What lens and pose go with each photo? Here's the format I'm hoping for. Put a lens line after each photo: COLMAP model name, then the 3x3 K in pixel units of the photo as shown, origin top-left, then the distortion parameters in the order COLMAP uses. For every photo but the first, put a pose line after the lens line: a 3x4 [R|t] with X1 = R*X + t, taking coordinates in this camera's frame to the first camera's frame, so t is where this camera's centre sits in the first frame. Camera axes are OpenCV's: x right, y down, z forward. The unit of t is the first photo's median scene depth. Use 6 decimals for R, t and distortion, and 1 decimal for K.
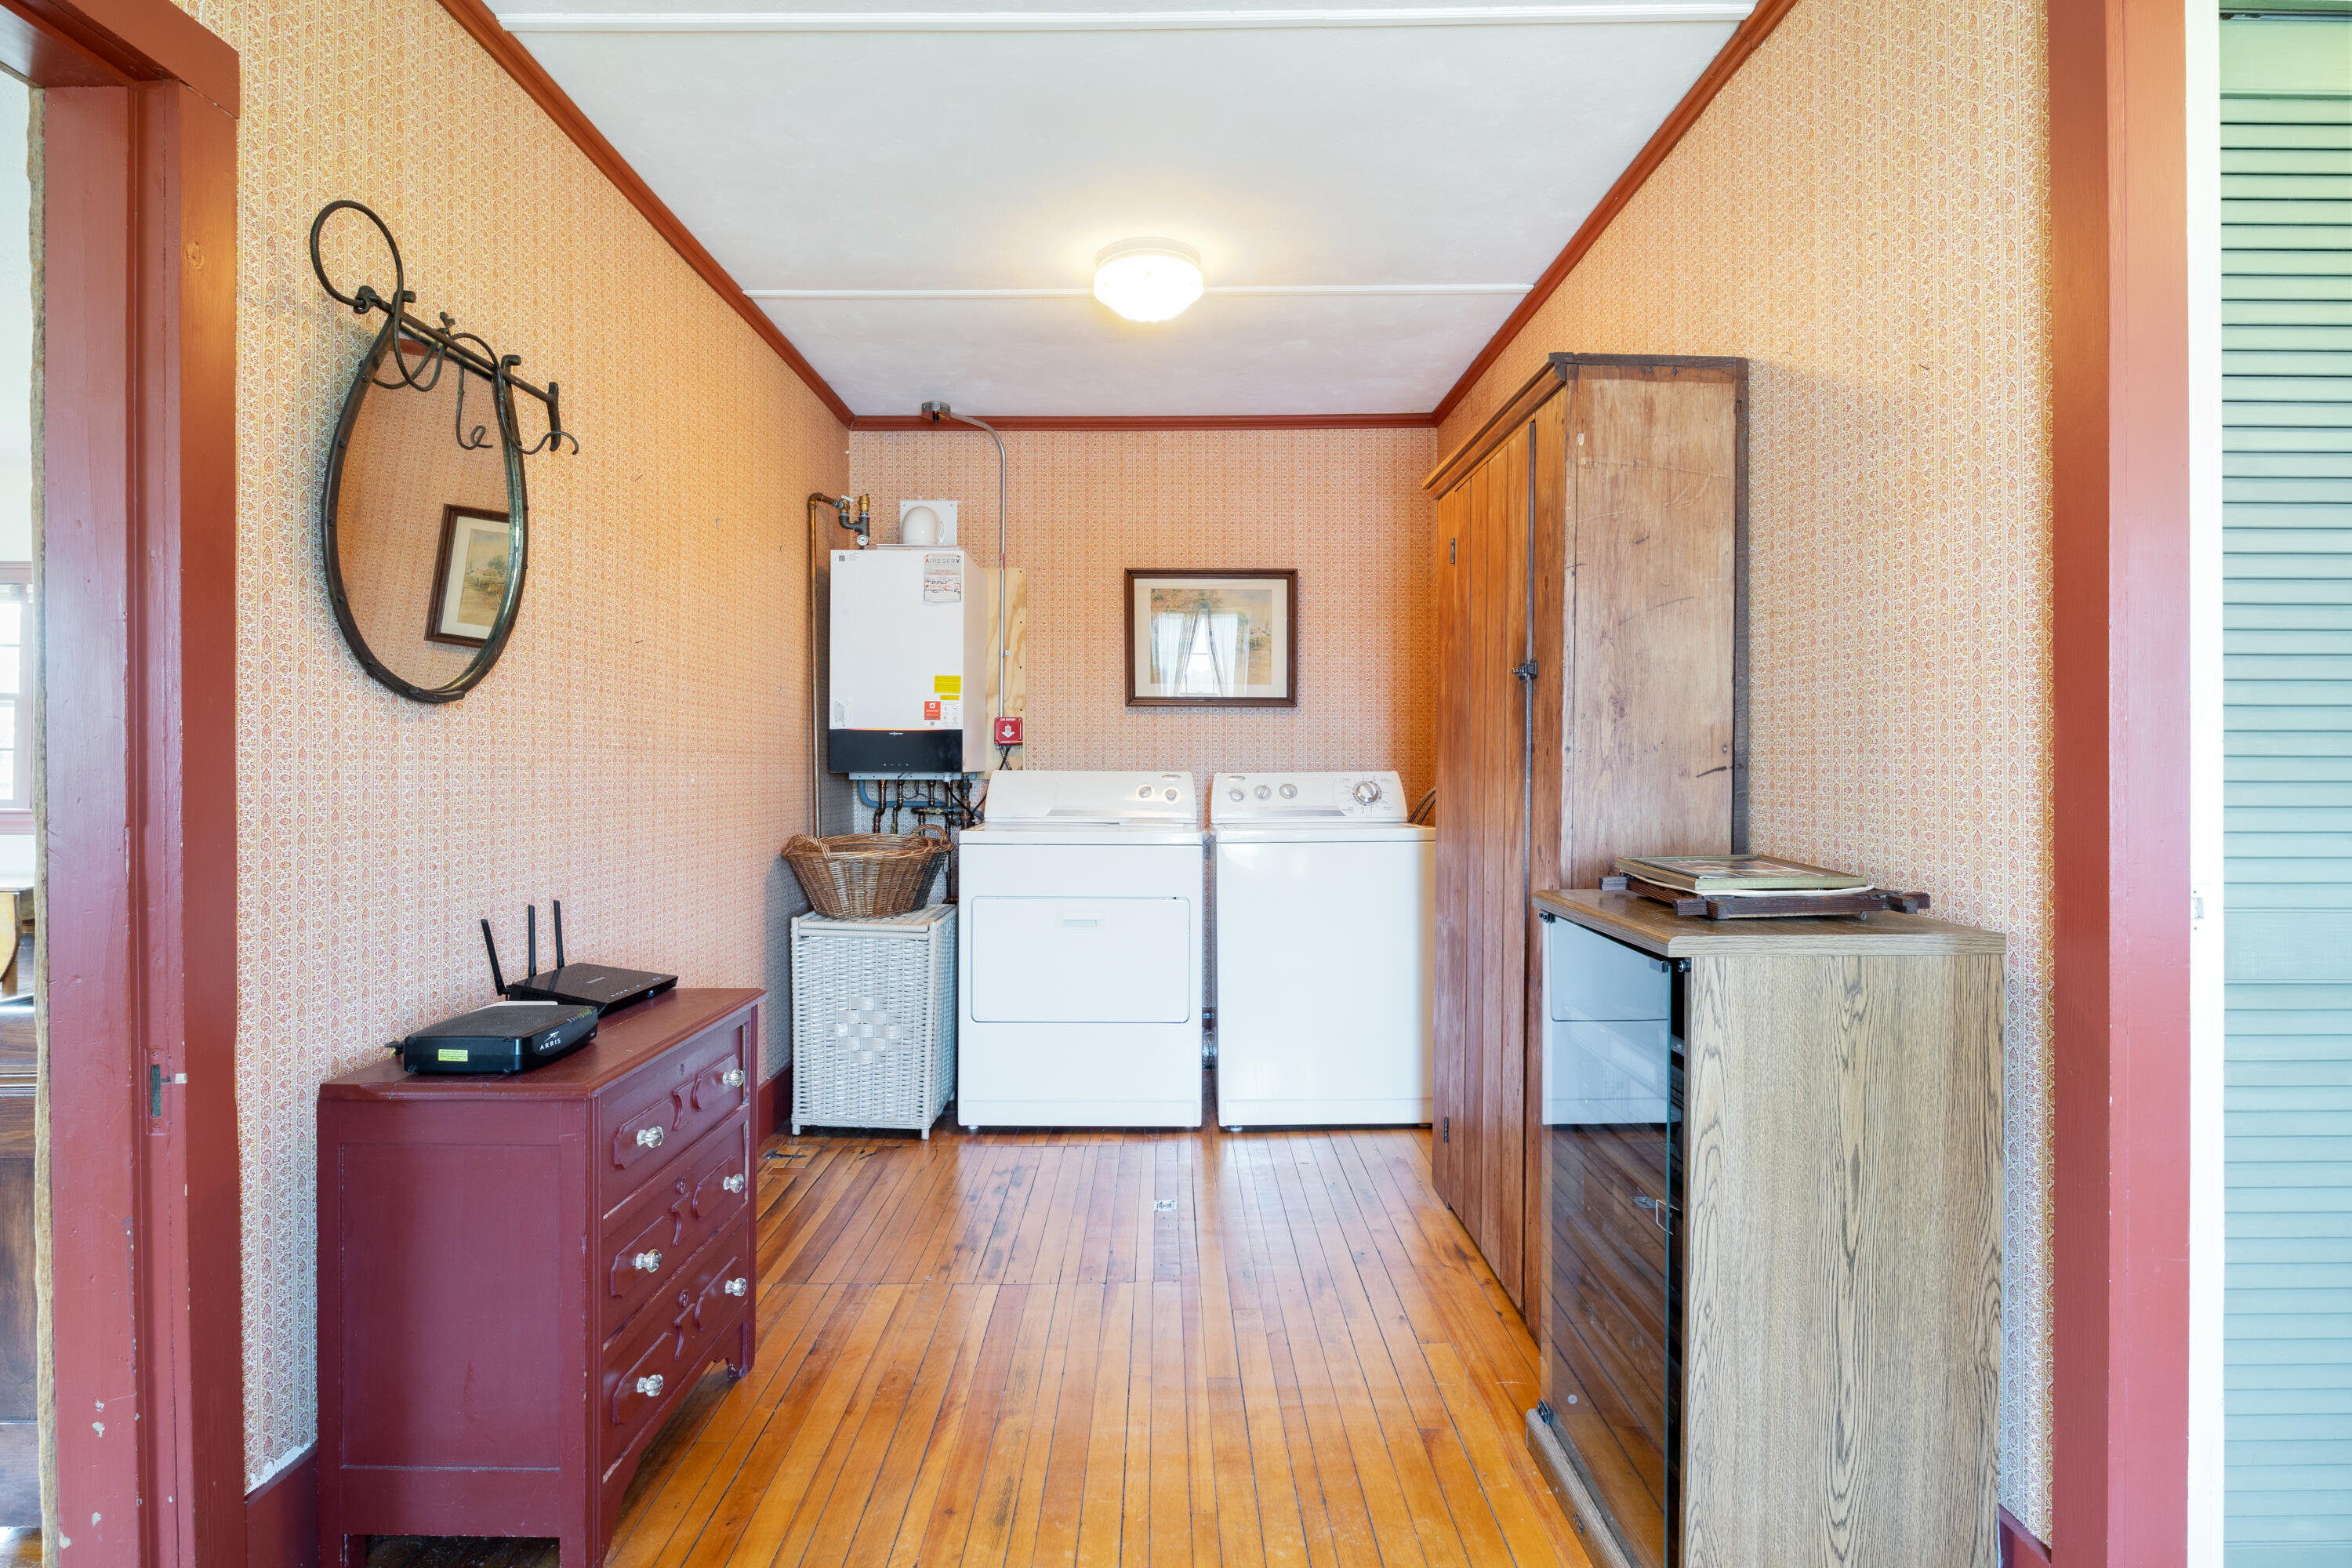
lens RADIAL K [[1171.9, 0, 1174.5], [0, 1171.9, 772.0], [0, 0, 1]] dist [-0.004562, 0.000051]
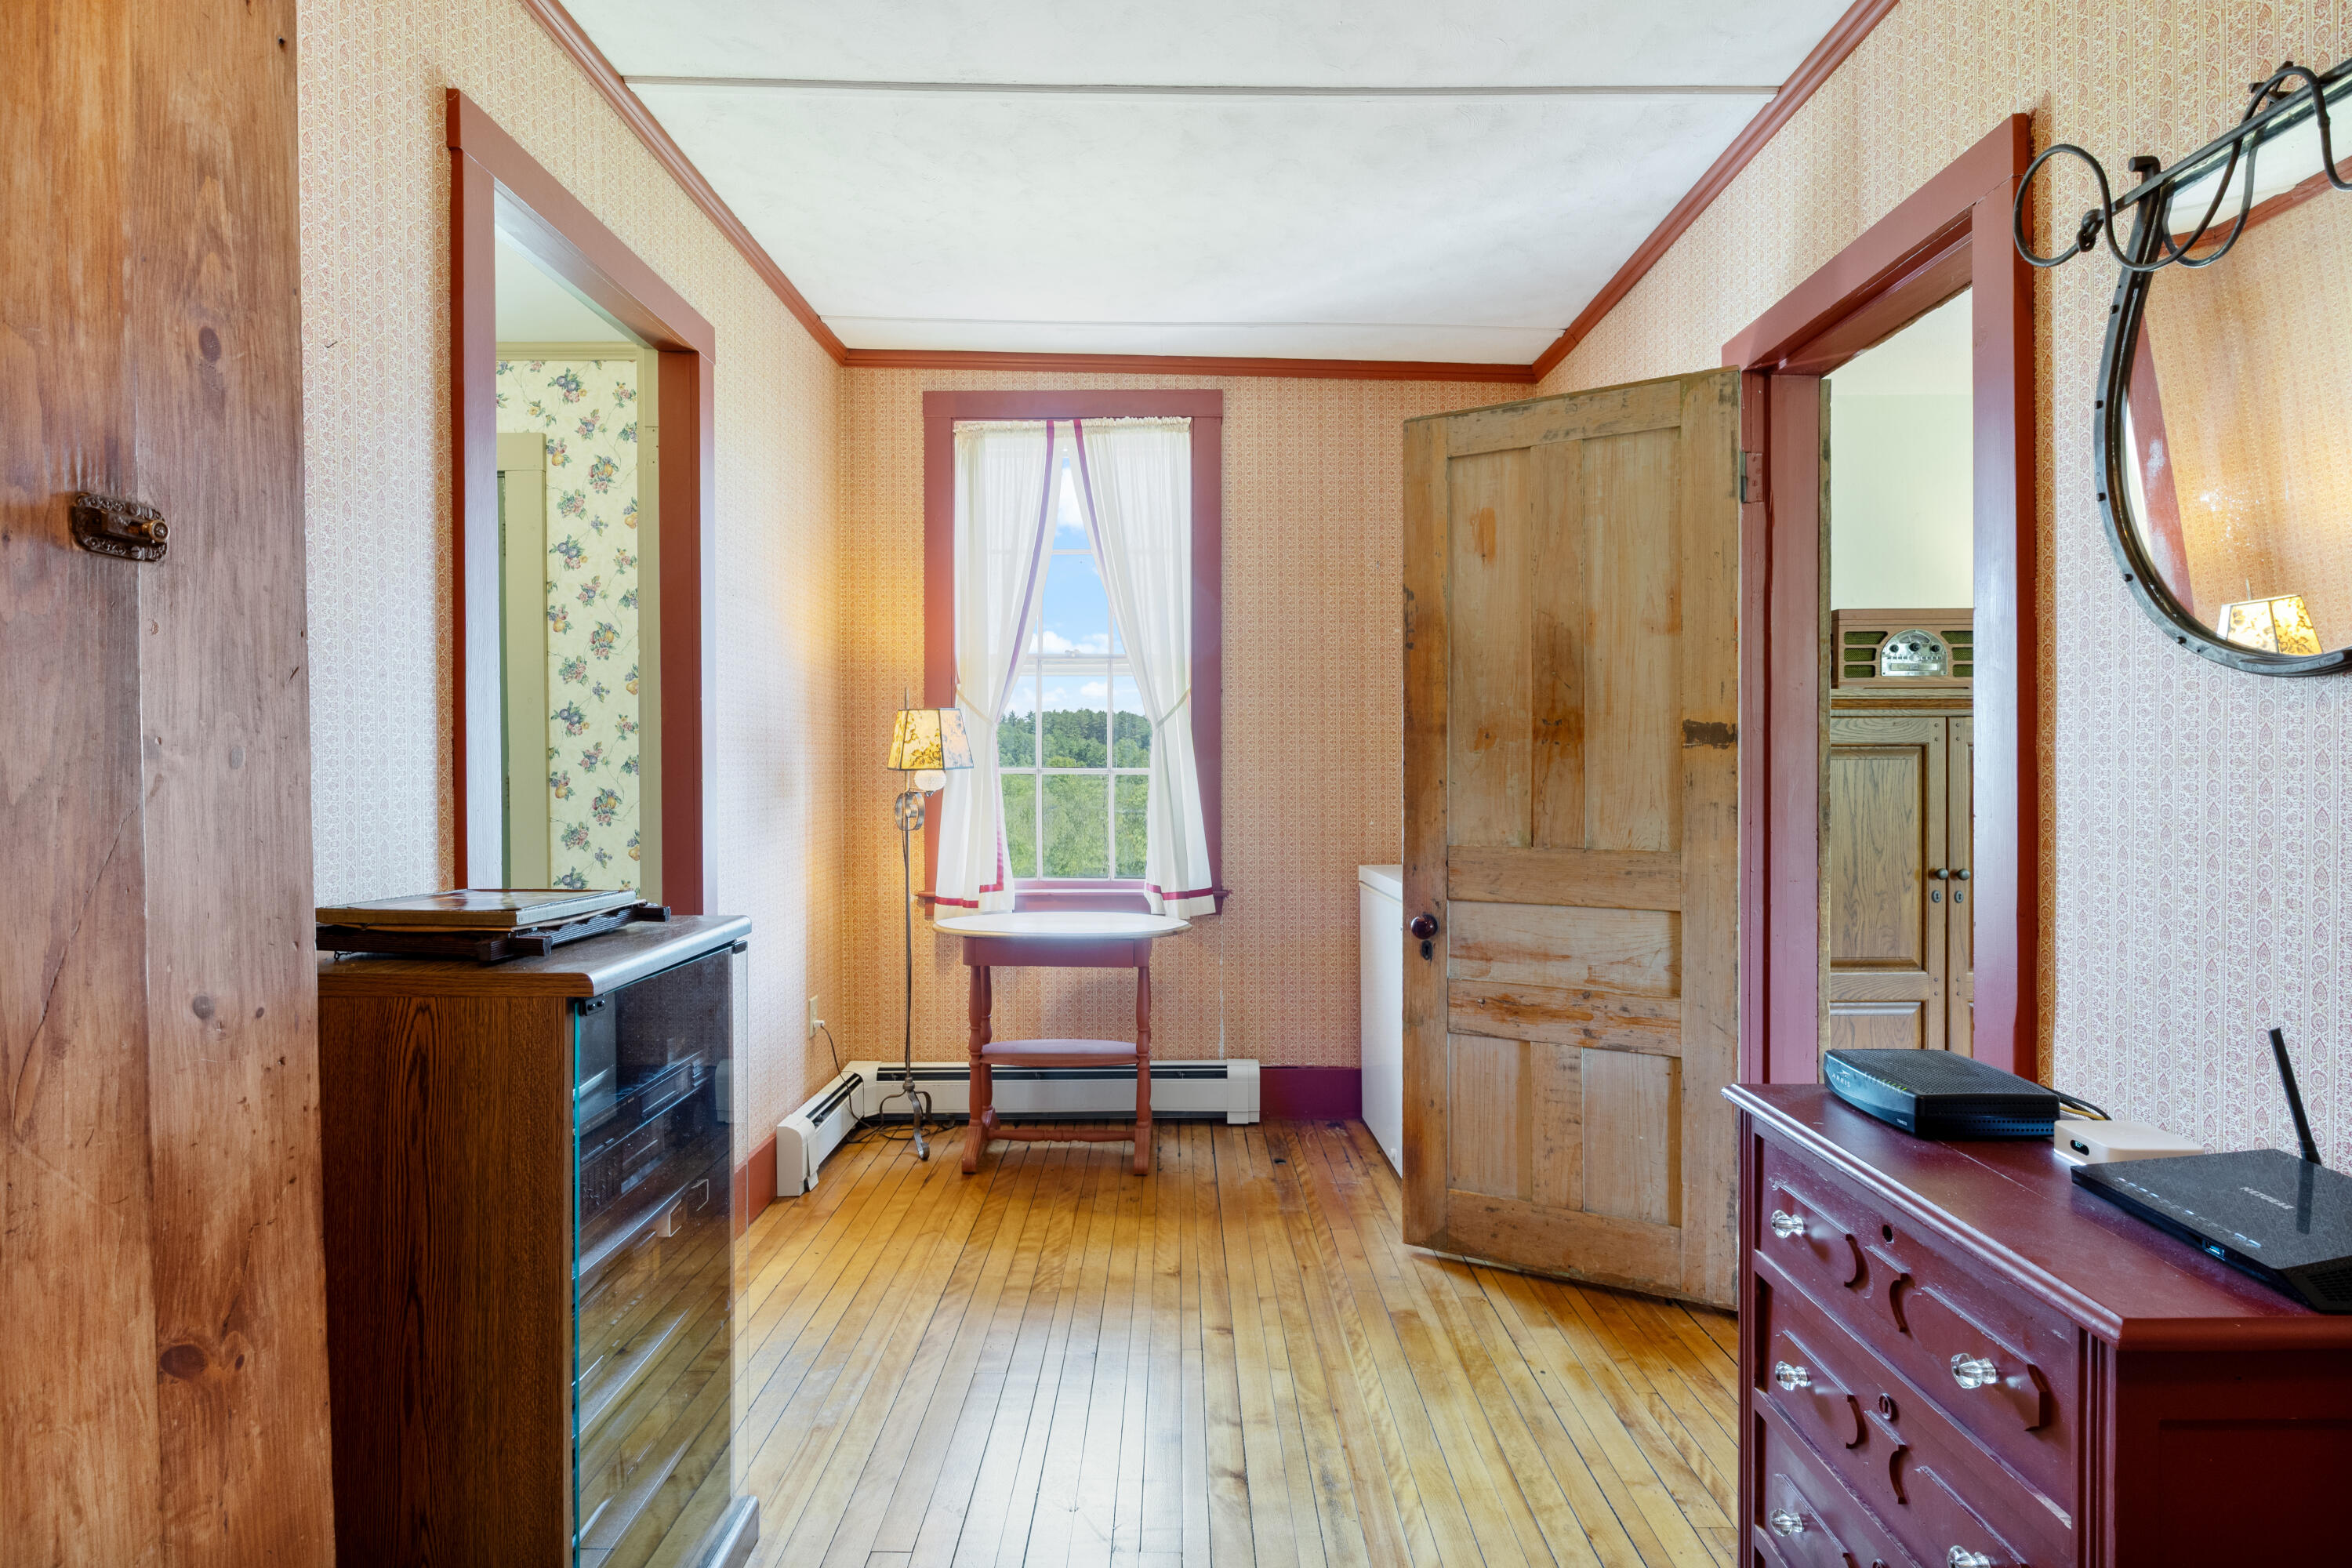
lens RADIAL K [[1171.9, 0, 1176.9], [0, 1171.9, 775.2], [0, 0, 1]] dist [-0.004562, 0.000051]
pose [[-0.999956, 0.004281, 0.008404, -0.028357], [0.004459, 0.999764, 0.021284, -0.025446], [-0.008311, 0.021320, -0.999738, 1.944806]]
